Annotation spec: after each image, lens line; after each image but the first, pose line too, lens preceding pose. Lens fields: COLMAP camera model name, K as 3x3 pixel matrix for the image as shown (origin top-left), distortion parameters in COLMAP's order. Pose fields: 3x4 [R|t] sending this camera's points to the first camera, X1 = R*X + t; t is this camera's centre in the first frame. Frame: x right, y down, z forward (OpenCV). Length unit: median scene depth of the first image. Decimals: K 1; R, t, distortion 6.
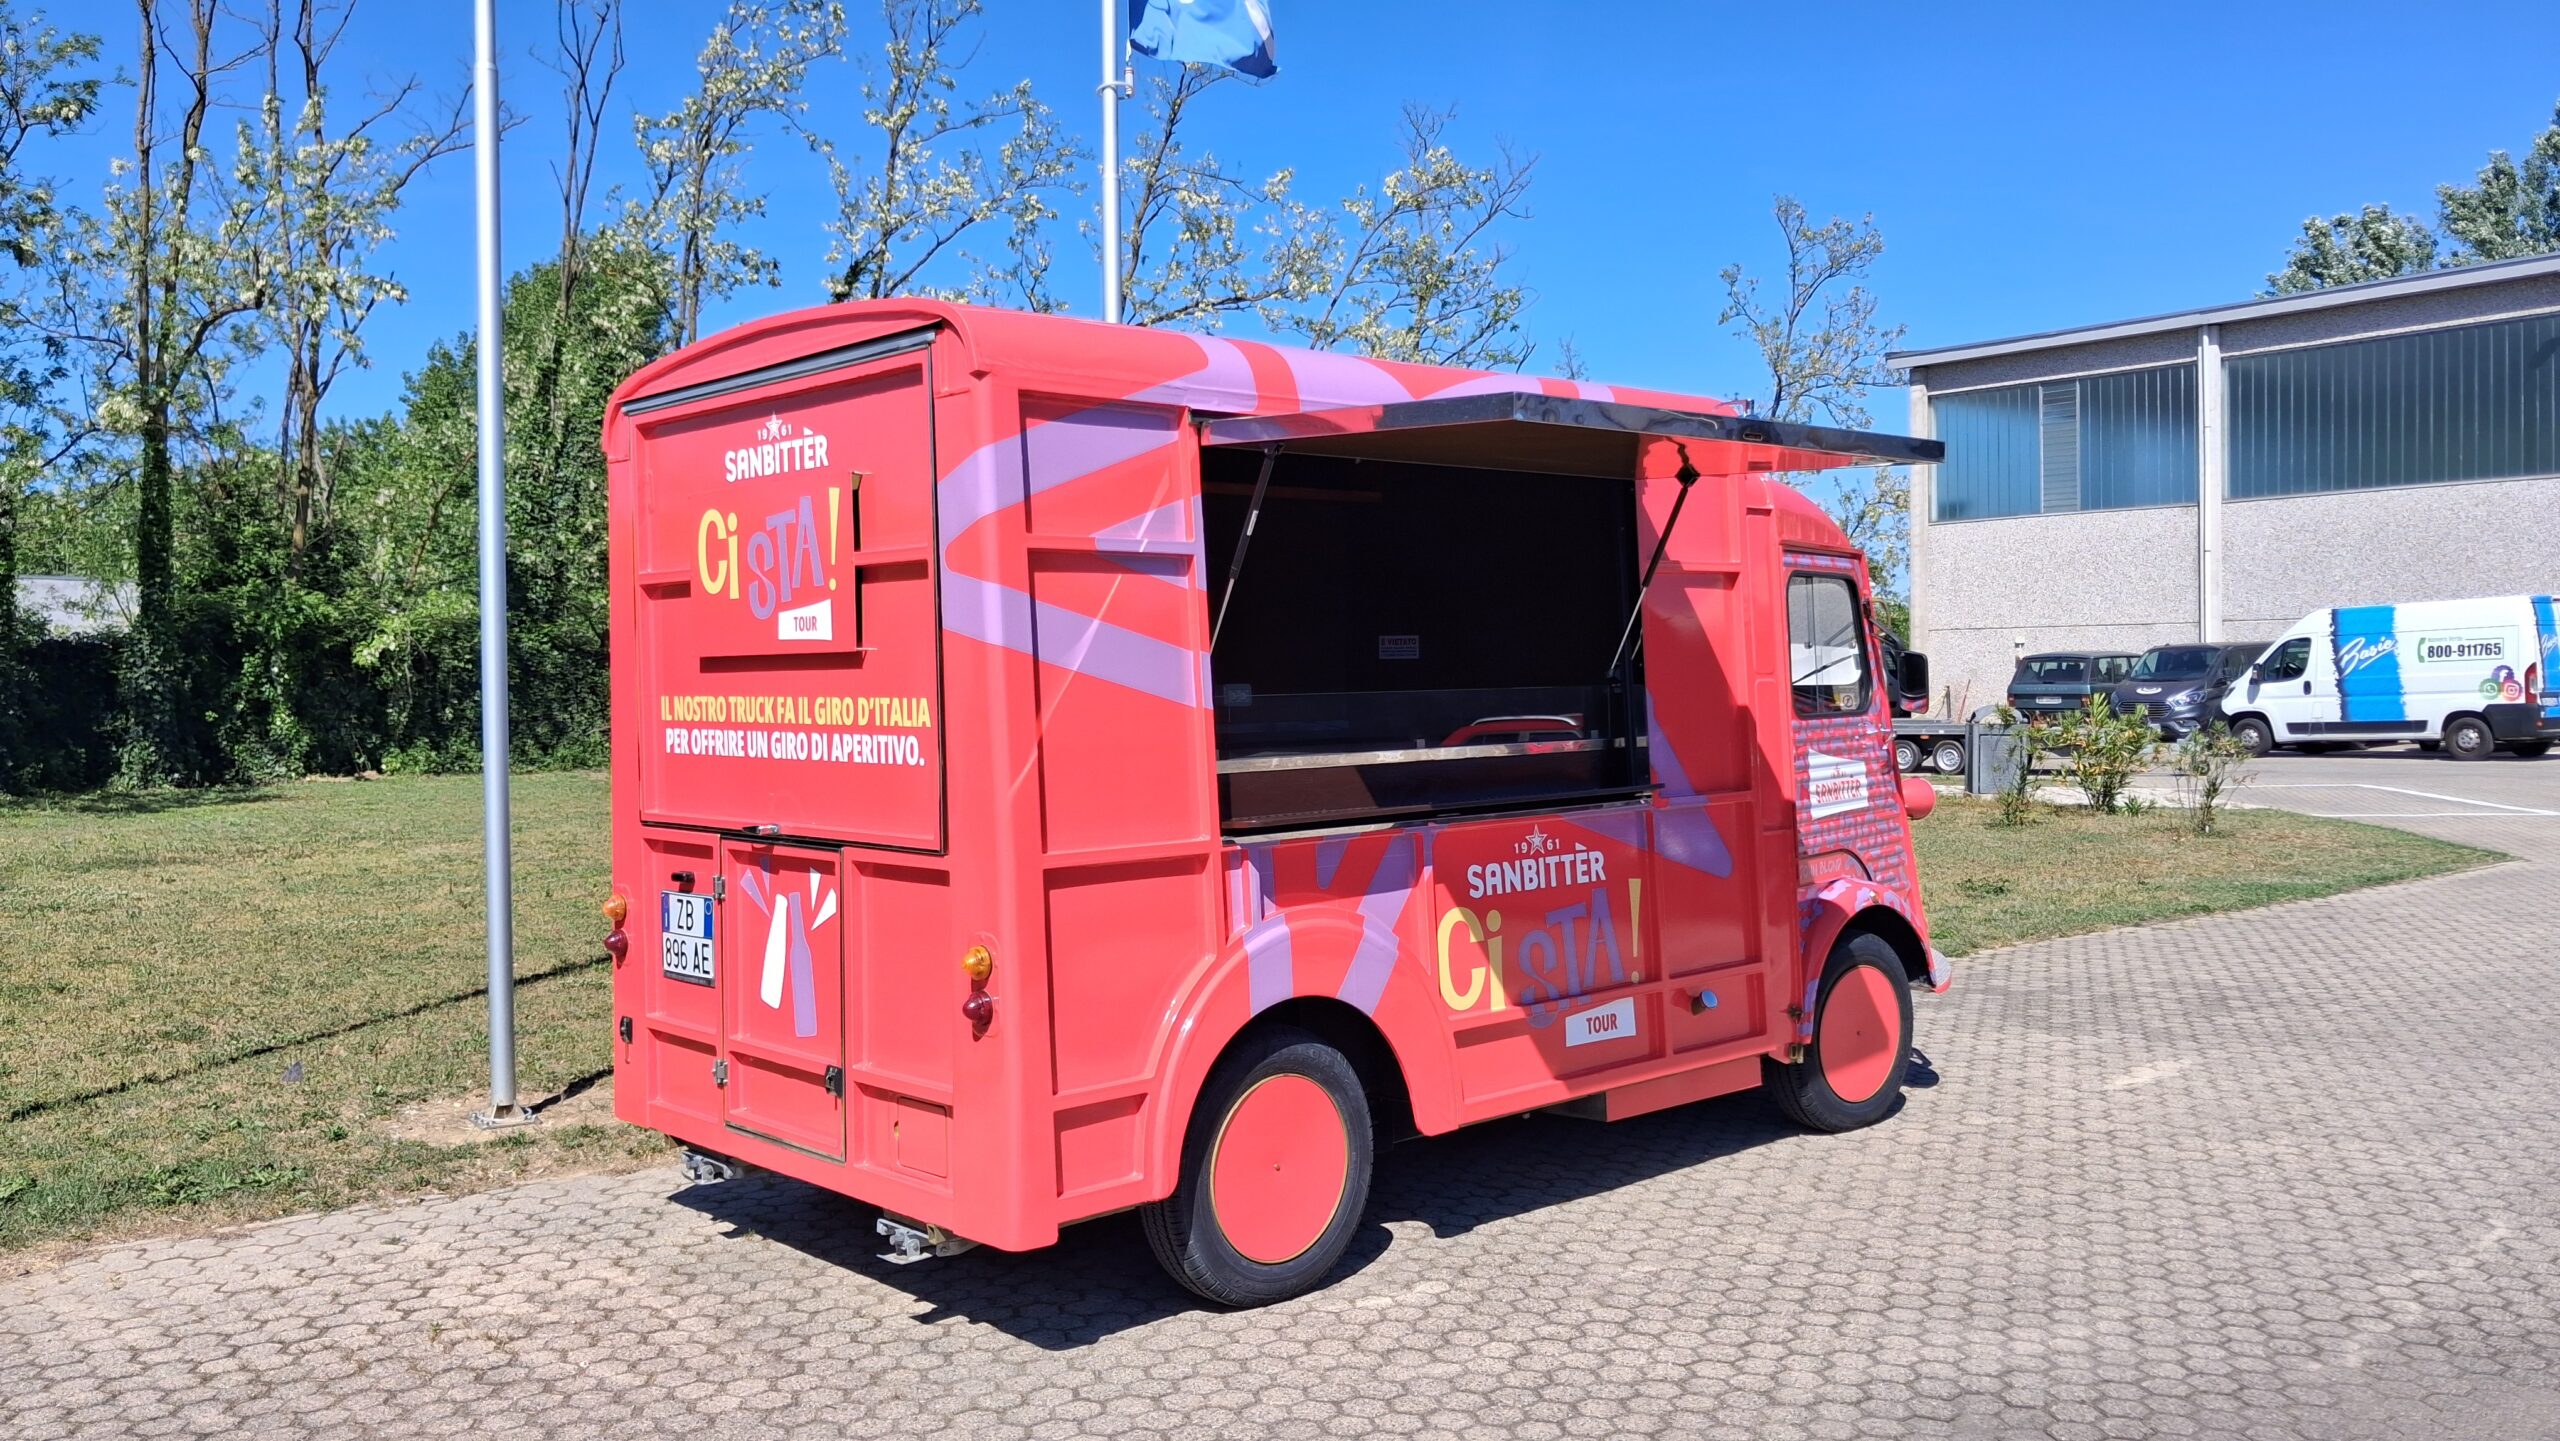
lens RADIAL K [[2013.3, 0, 1271.6], [0, 2013.3, 656.2], [0, 0, 1]] dist [-0.002186, 0.002748]
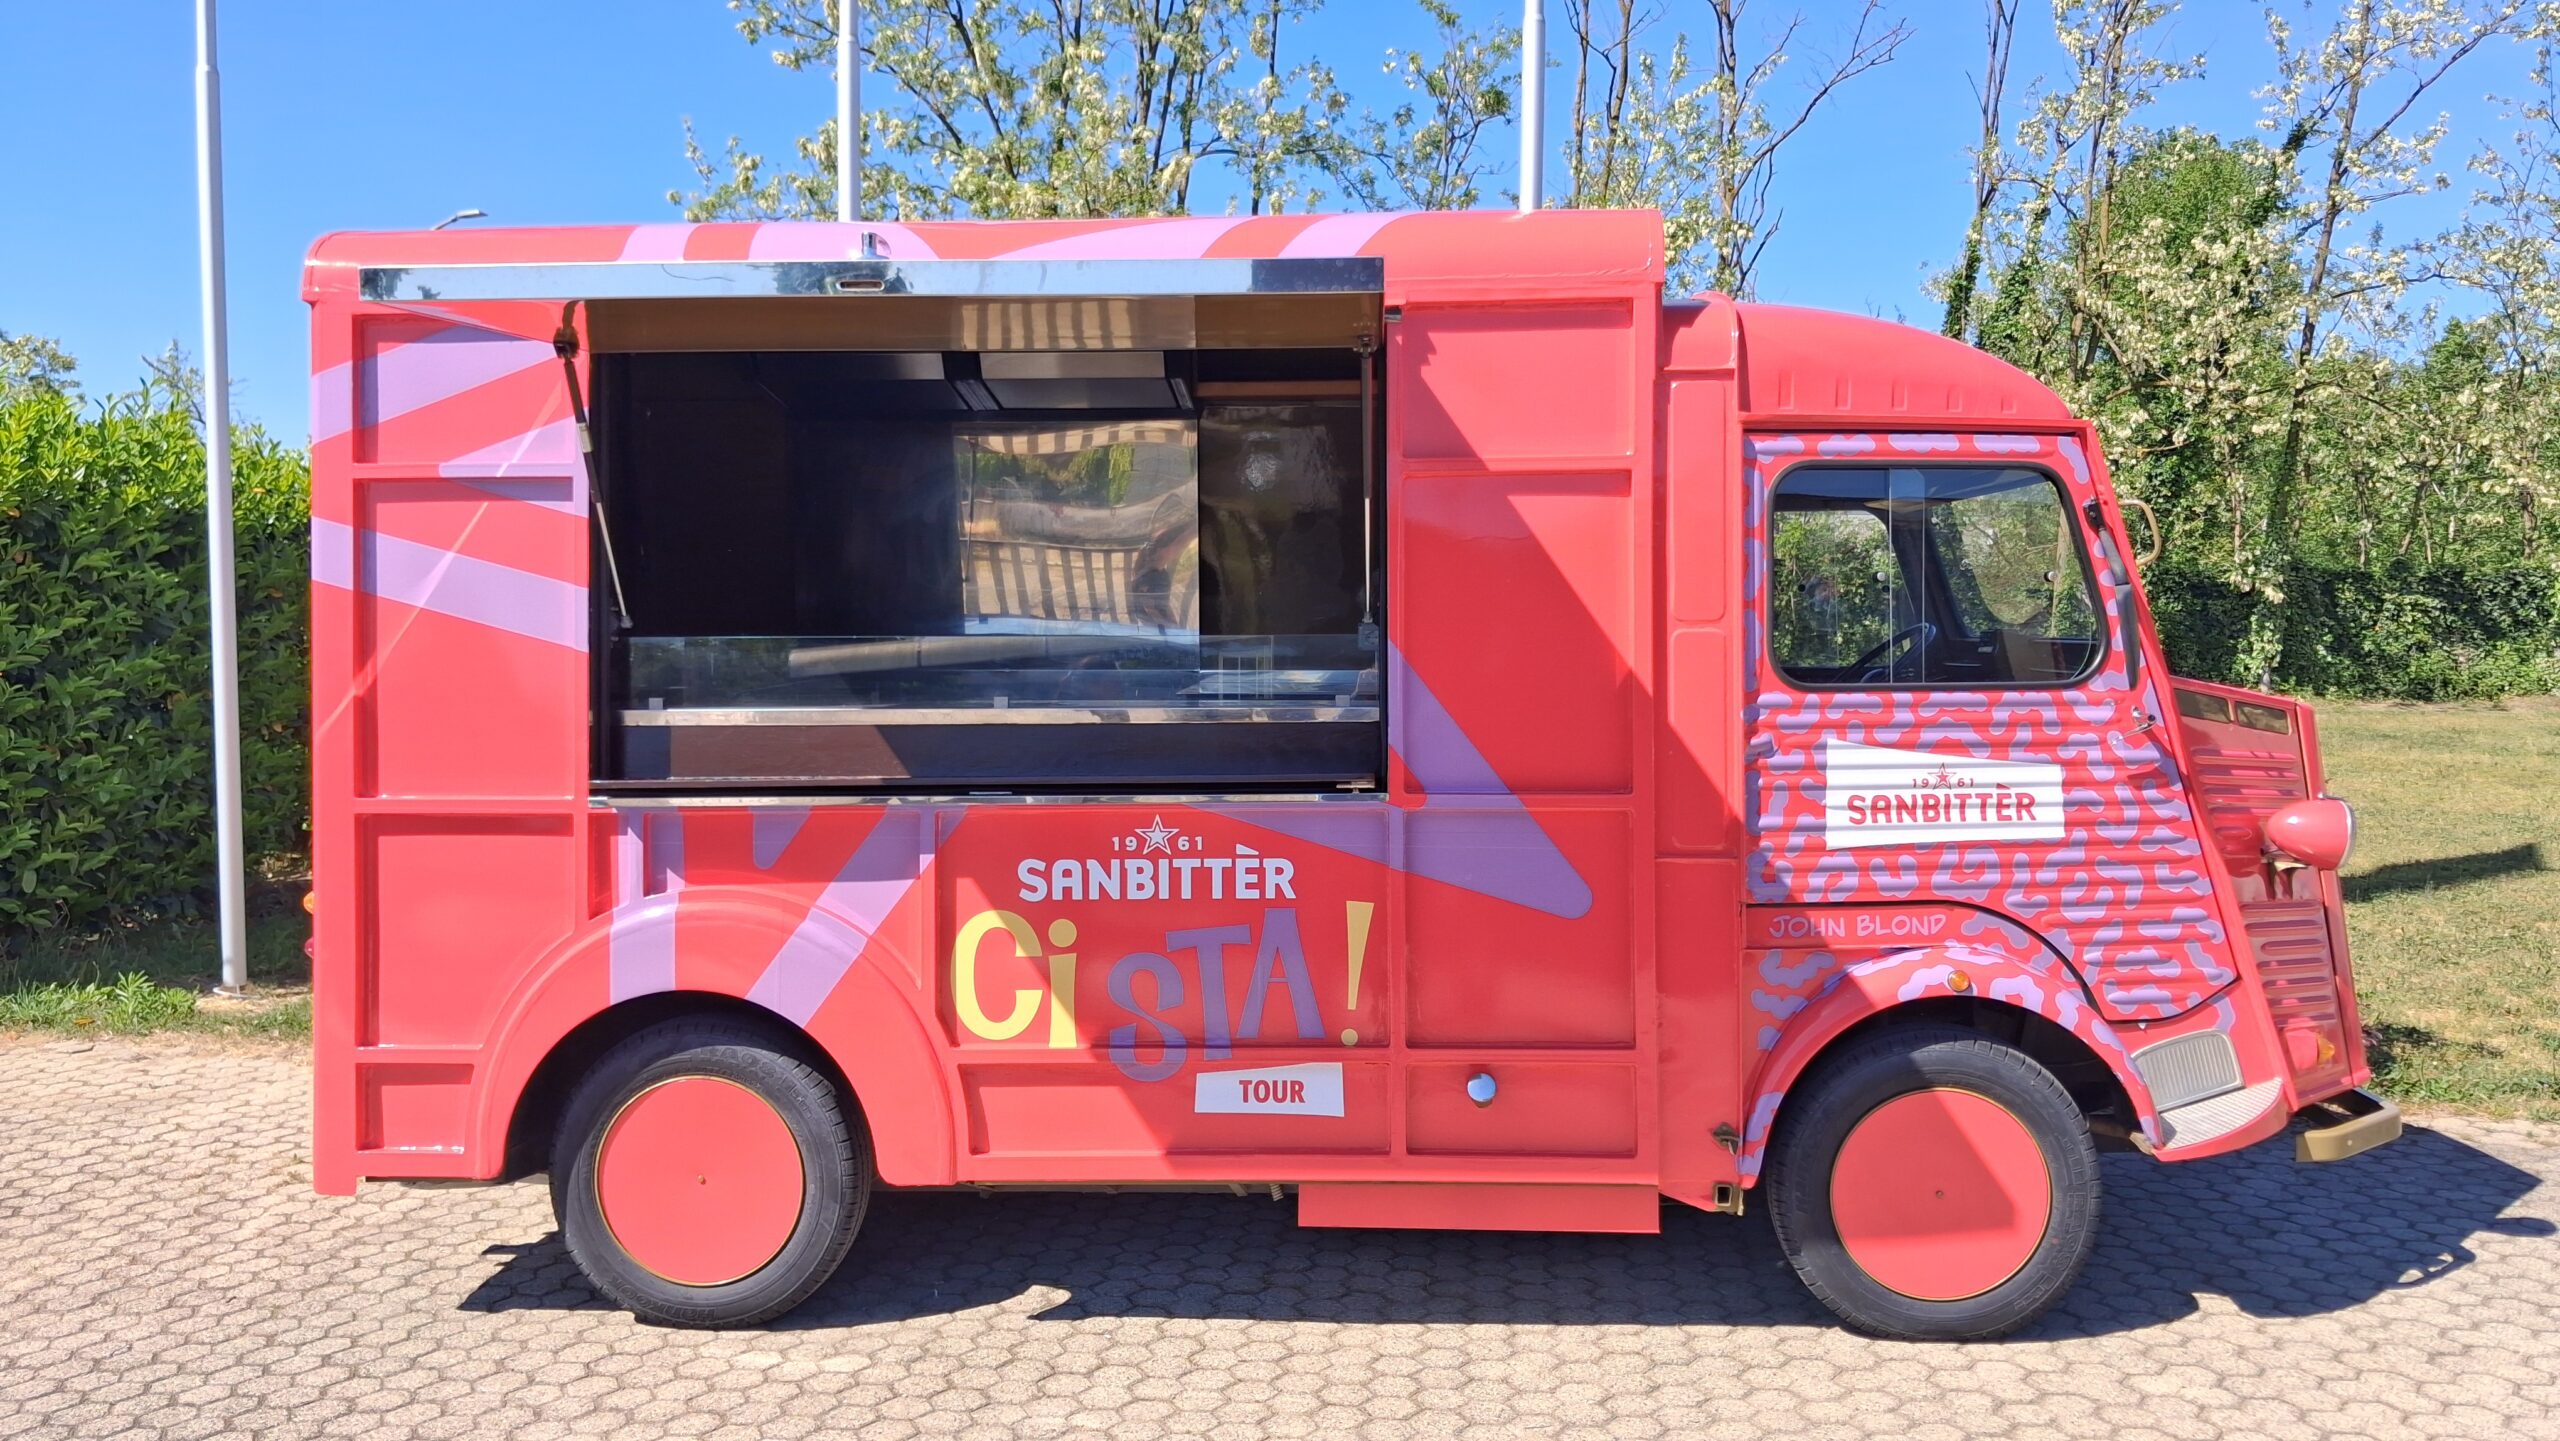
lens RADIAL K [[2013.3, 0, 1271.6], [0, 2013.3, 656.2], [0, 0, 1]] dist [-0.002186, 0.002748]
pose [[0.722005, 0.029005, -0.691280, 0.688184], [-0.002390, 0.999219, 0.039430, -0.006090], [0.691884, -0.026816, 0.721510, 0.487342]]
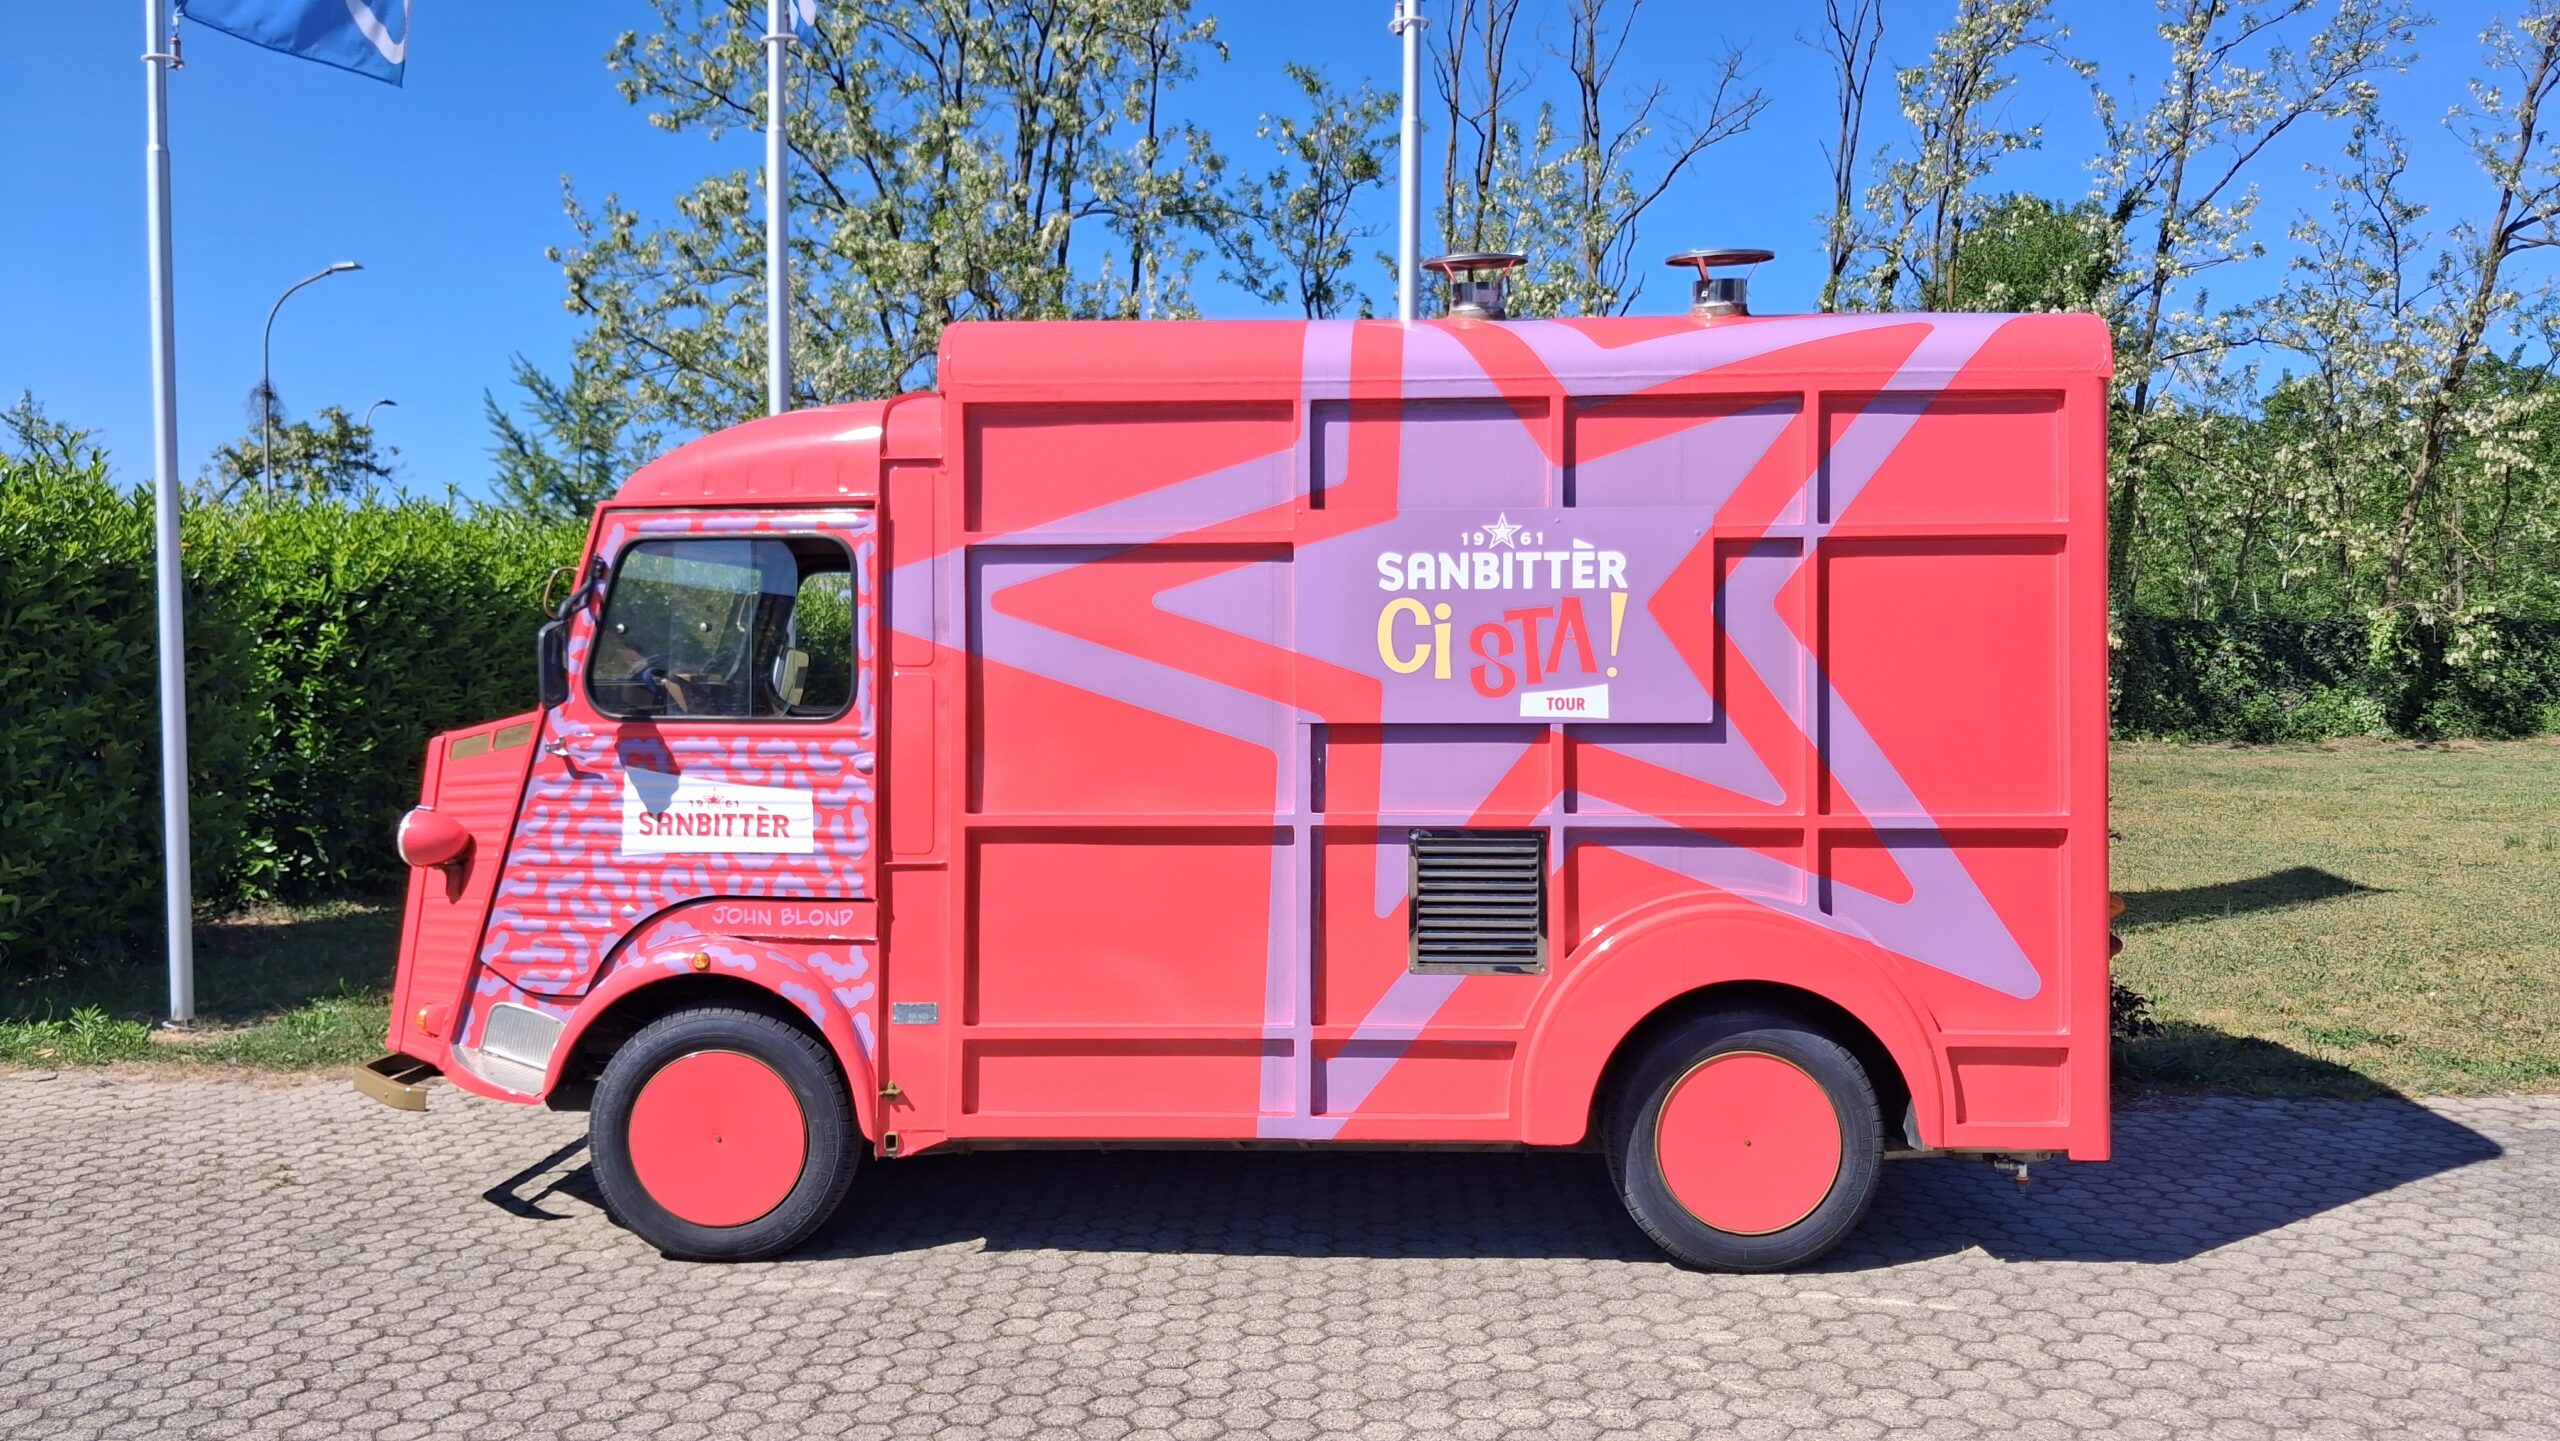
lens RADIAL K [[2013.3, 0, 1271.6], [0, 2013.3, 656.2], [0, 0, 1]] dist [-0.002186, 0.002748]
pose [[0.763401, 0.008372, -0.645871, 0.762459], [0.000787, 0.999903, 0.013890, -0.004096], [0.645925, -0.011112, 0.763320, 0.378139]]
